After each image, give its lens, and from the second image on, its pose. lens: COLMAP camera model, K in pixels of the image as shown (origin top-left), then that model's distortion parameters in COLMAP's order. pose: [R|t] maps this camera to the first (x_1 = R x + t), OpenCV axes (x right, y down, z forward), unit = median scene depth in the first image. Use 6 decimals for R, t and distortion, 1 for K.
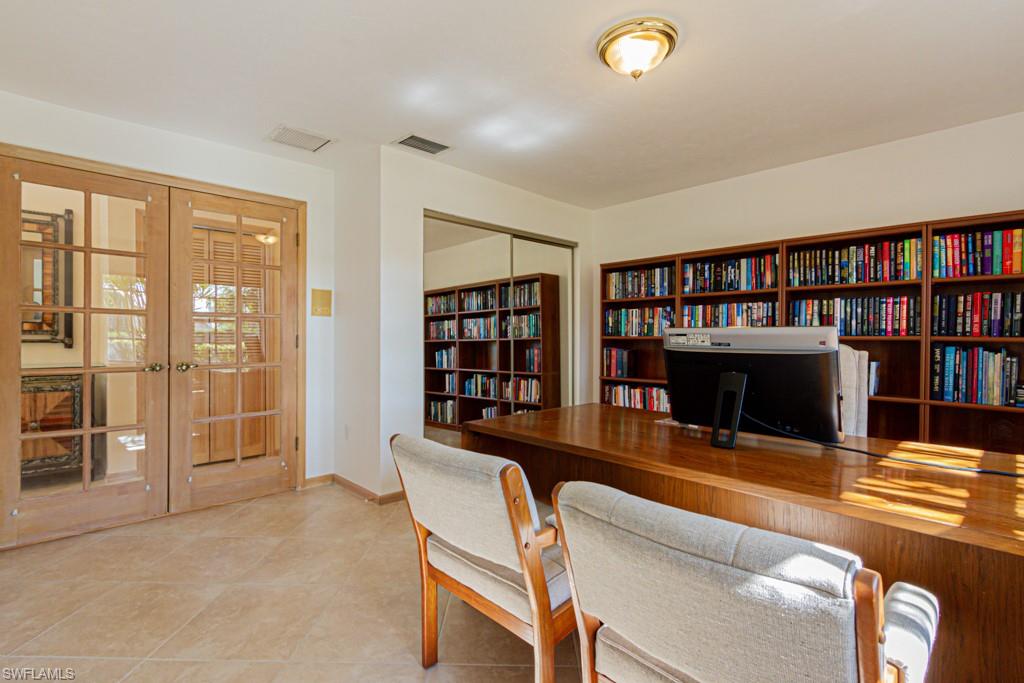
lens RADIAL K [[471.8, 0, 504.2], [0, 471.8, 345.0], [0, 0, 1]] dist [0.000015, 0.000485]
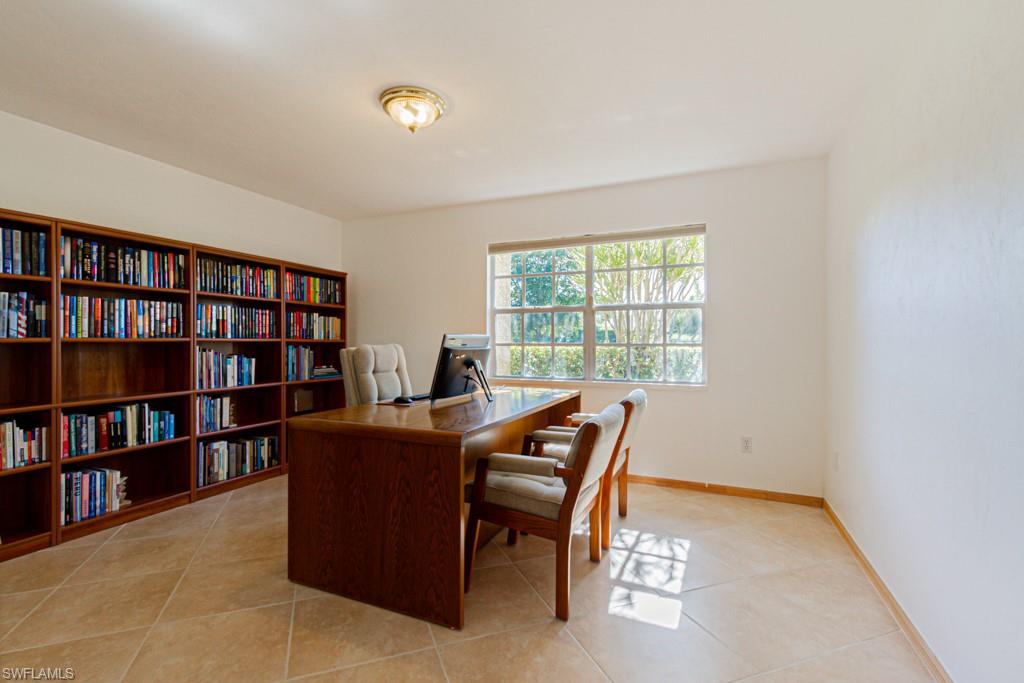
lens RADIAL K [[471.8, 0, 504.2], [0, 471.8, 345.0], [0, 0, 1]] dist [0.000015, 0.000485]
pose [[-0.369579, -0.010864, 0.929136, -0.617112], [0.013768, 0.999758, 0.017167, -0.012349], [-0.929097, 0.019137, -0.369340, 0.765375]]
